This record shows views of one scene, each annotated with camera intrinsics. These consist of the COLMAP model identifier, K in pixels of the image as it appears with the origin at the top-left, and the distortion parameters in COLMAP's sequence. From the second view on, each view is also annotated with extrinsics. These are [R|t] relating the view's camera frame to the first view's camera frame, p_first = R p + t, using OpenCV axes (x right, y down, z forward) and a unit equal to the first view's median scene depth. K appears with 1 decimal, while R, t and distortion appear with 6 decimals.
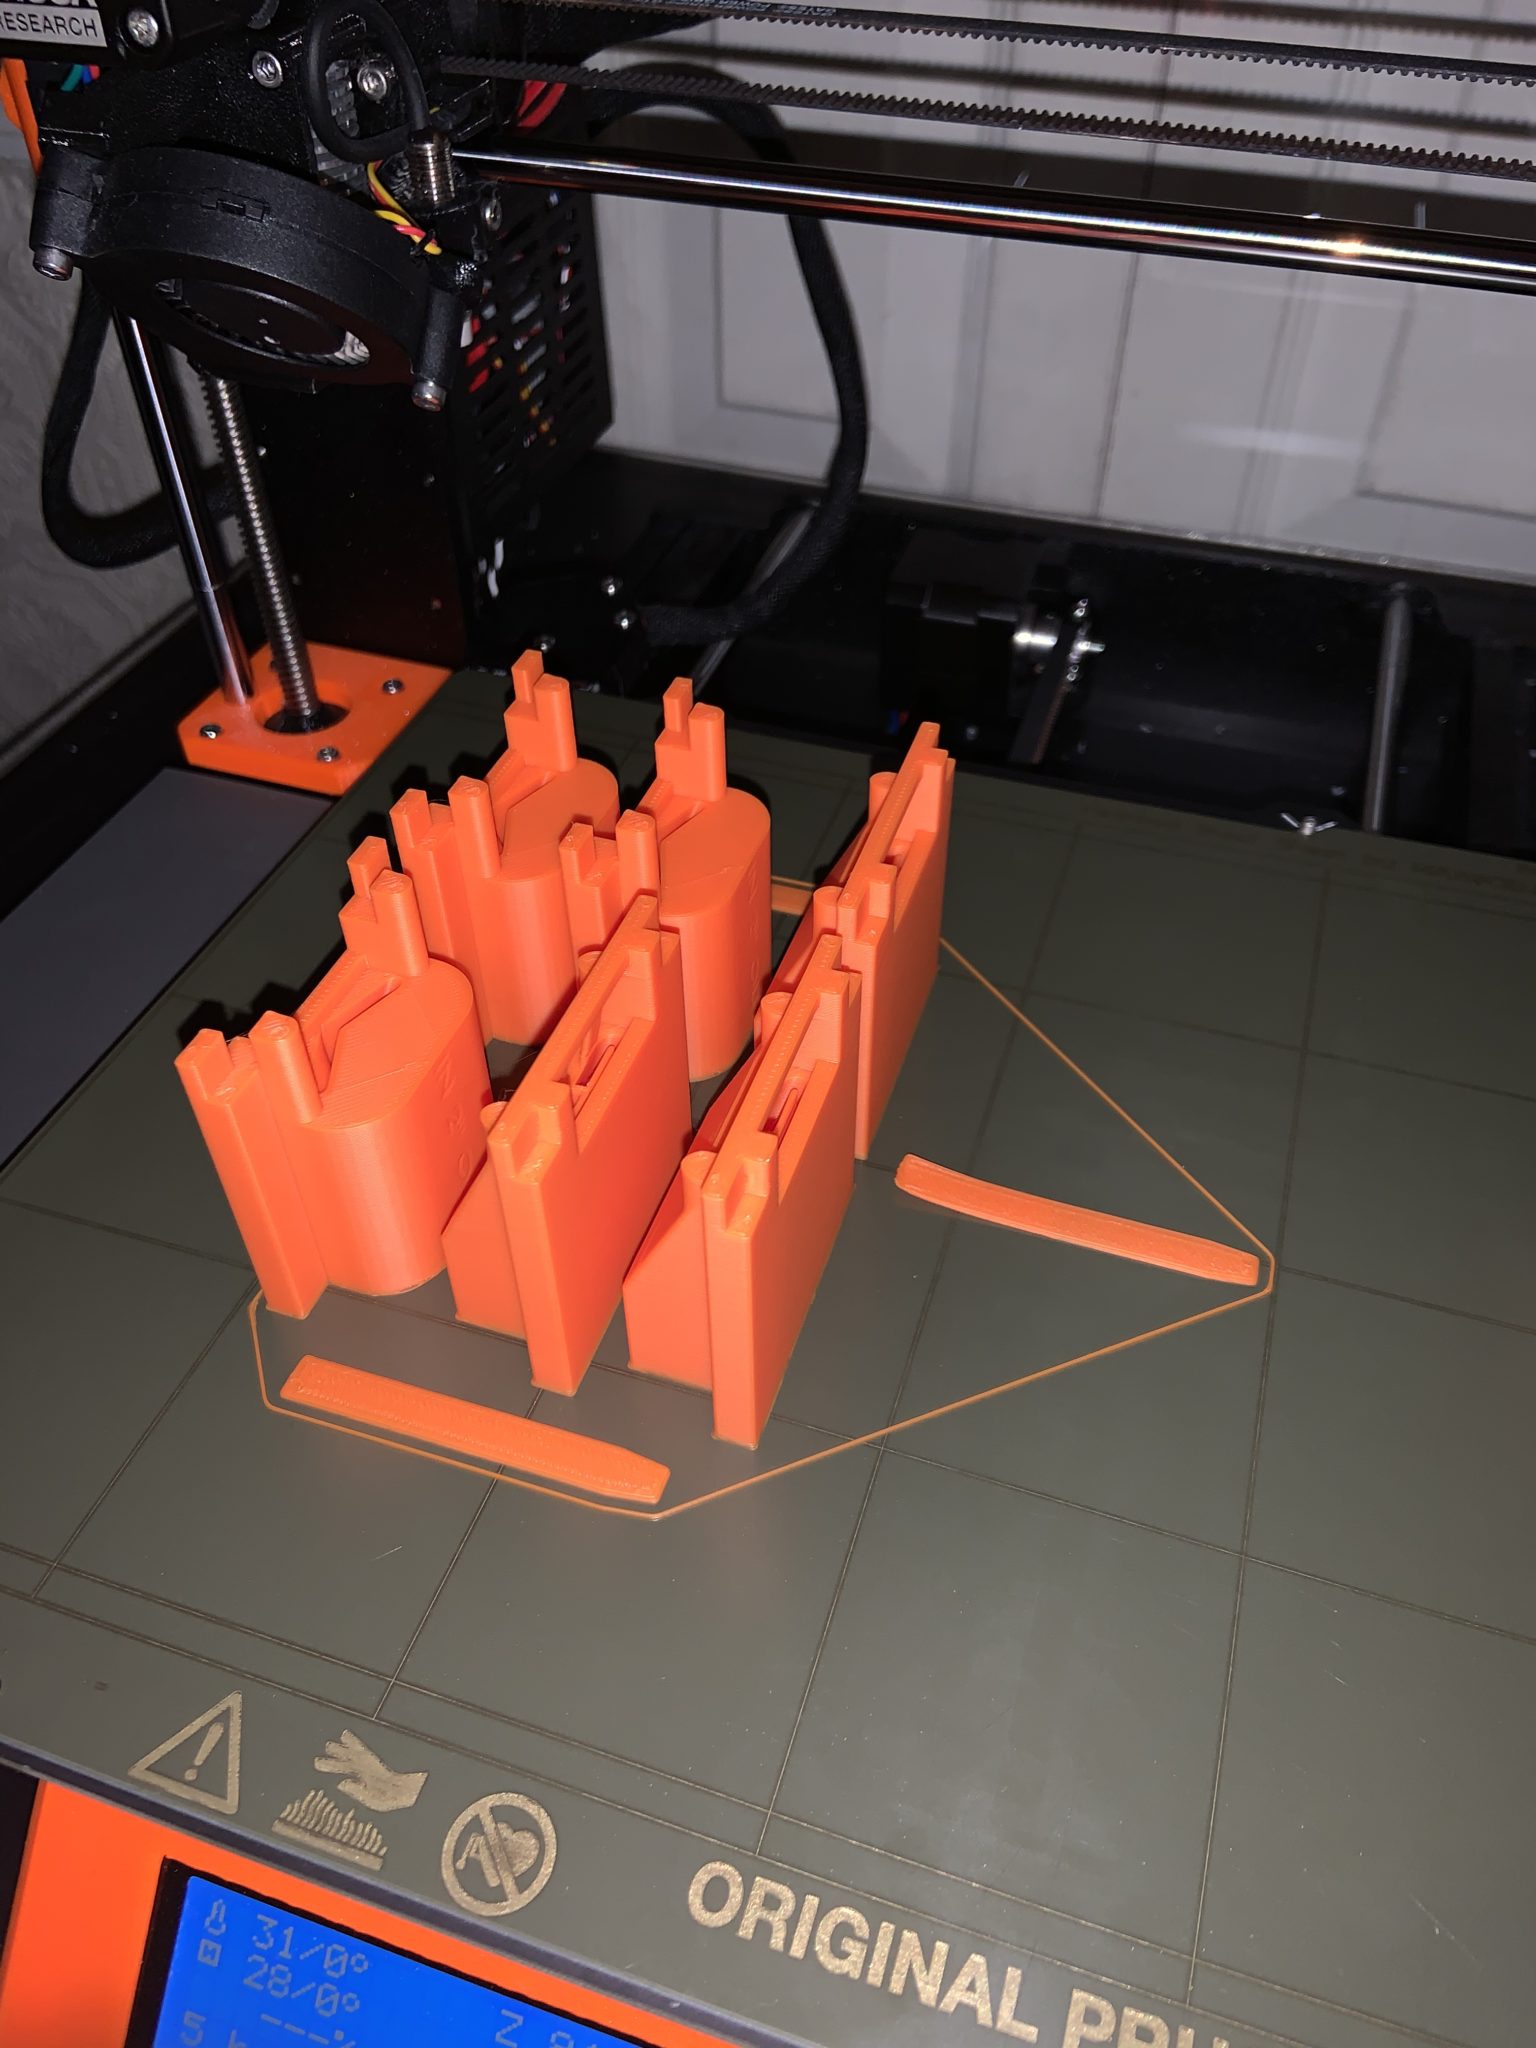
lens RADIAL K [[1557.5, 0, 776.8], [0, 1557.5, 1035.5], [0, 0, 1]] dist [0.094528, -0.148644]
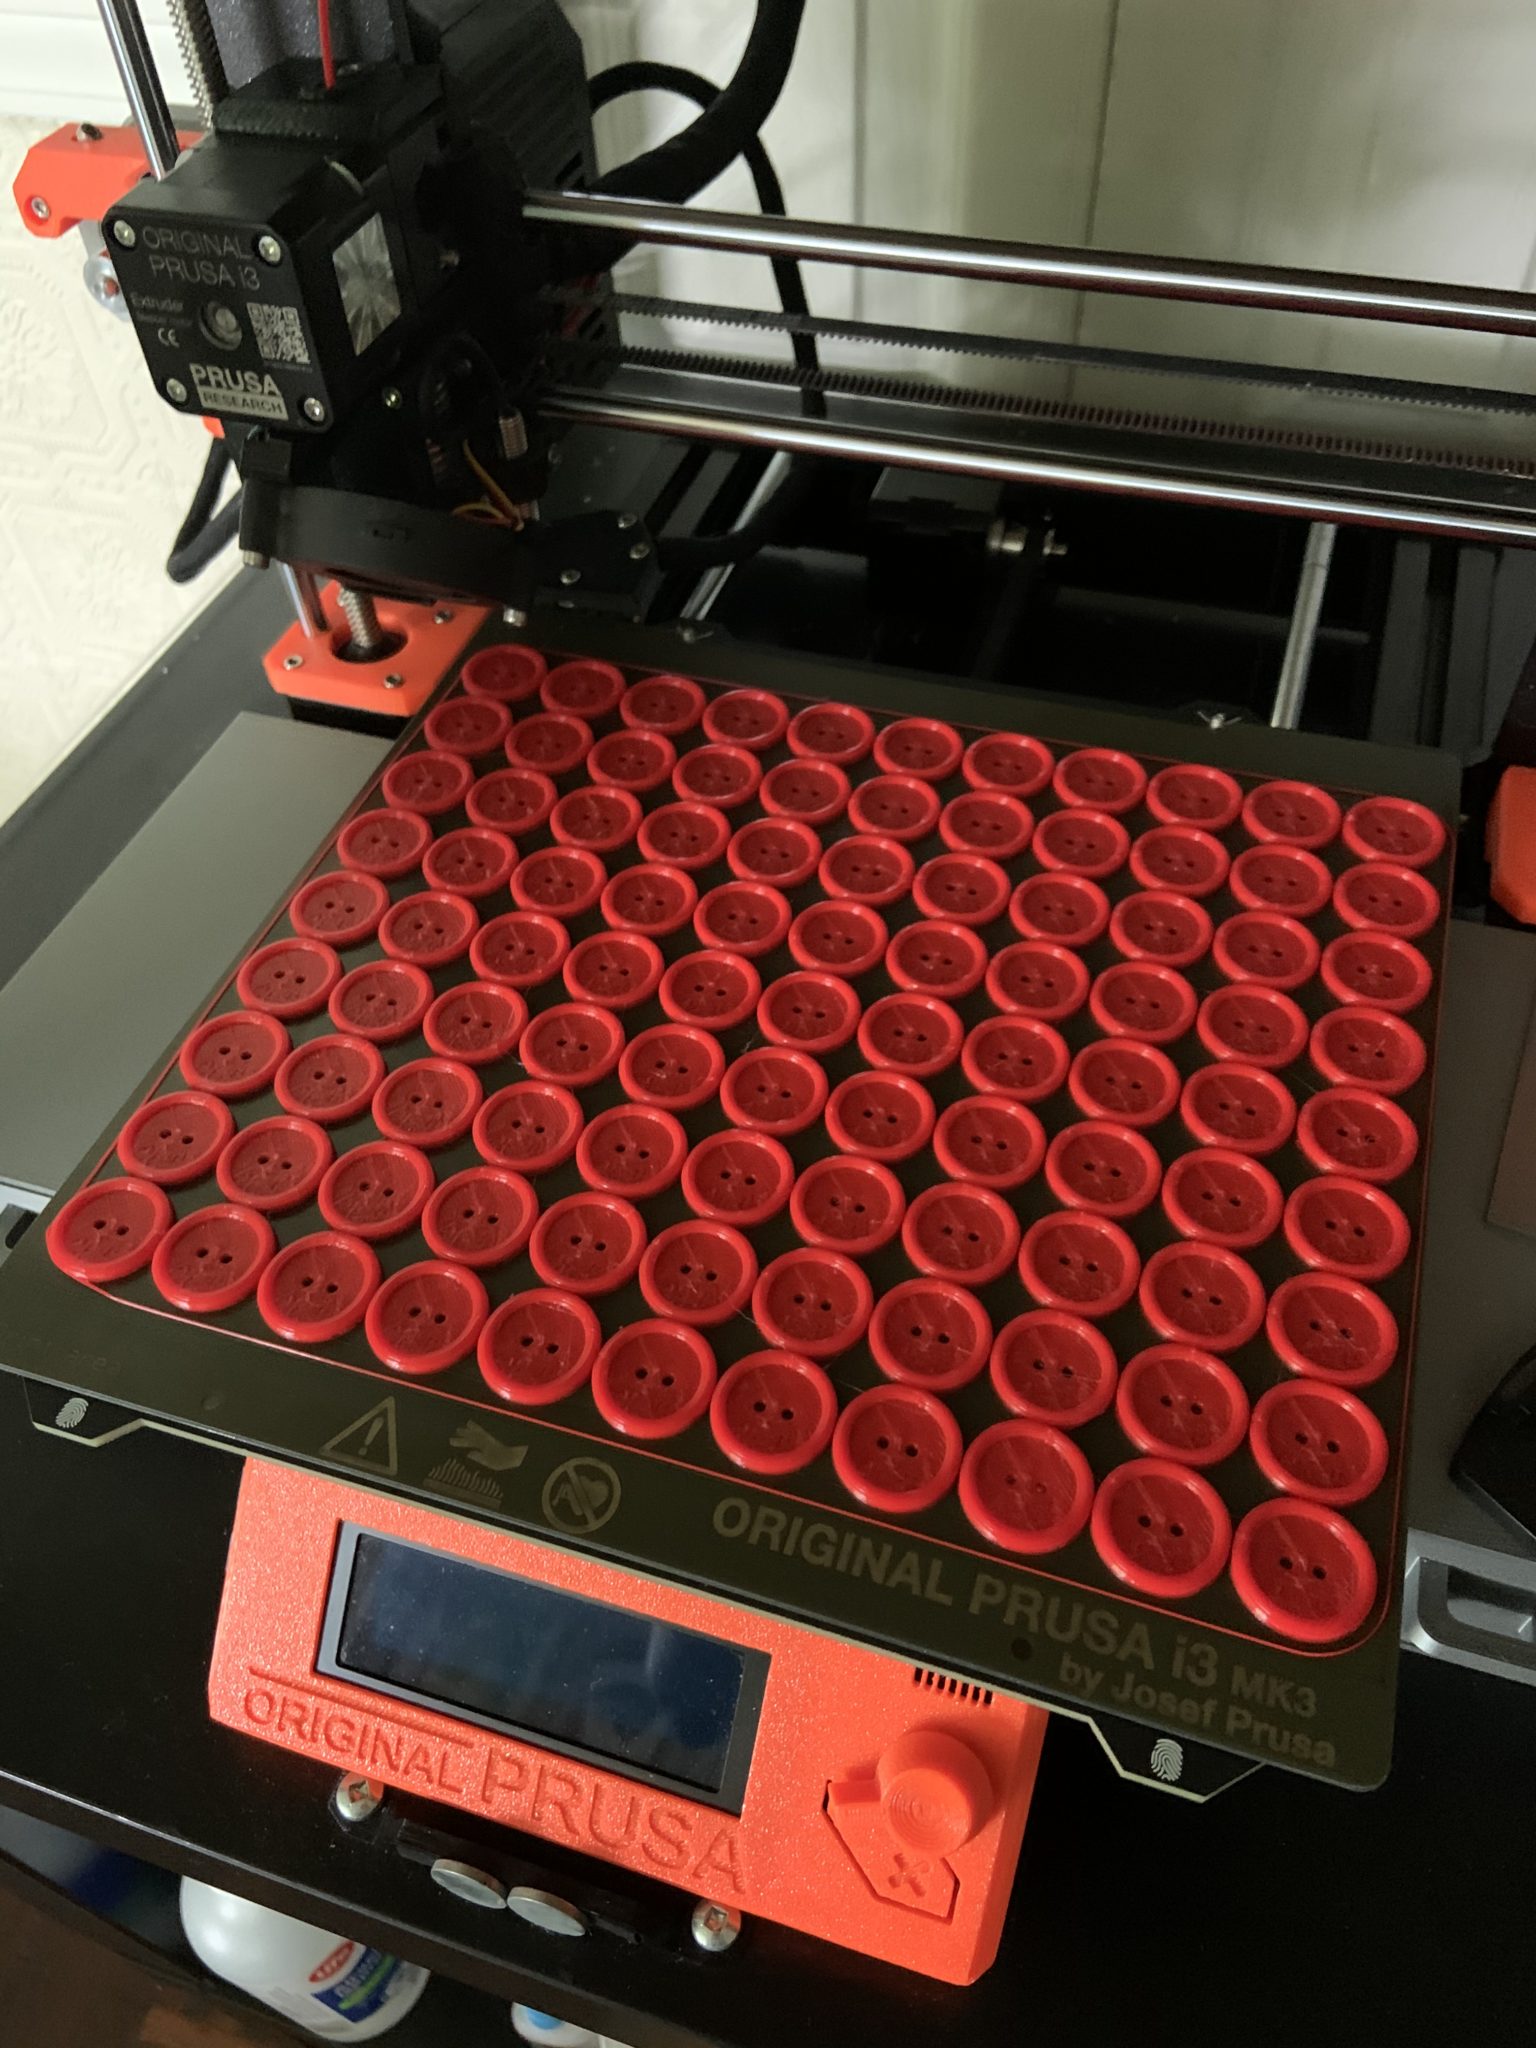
lens RADIAL K [[1557.5, 0, 776.8], [0, 1557.5, 1035.5], [0, 0, 1]] dist [0.094528, -0.148644]
pose [[0.999424, -0.025465, -0.022447, 0.045461], [0.027410, 0.995467, 0.091076, -0.026058], [0.020026, -0.091639, 0.995591, -0.387243]]
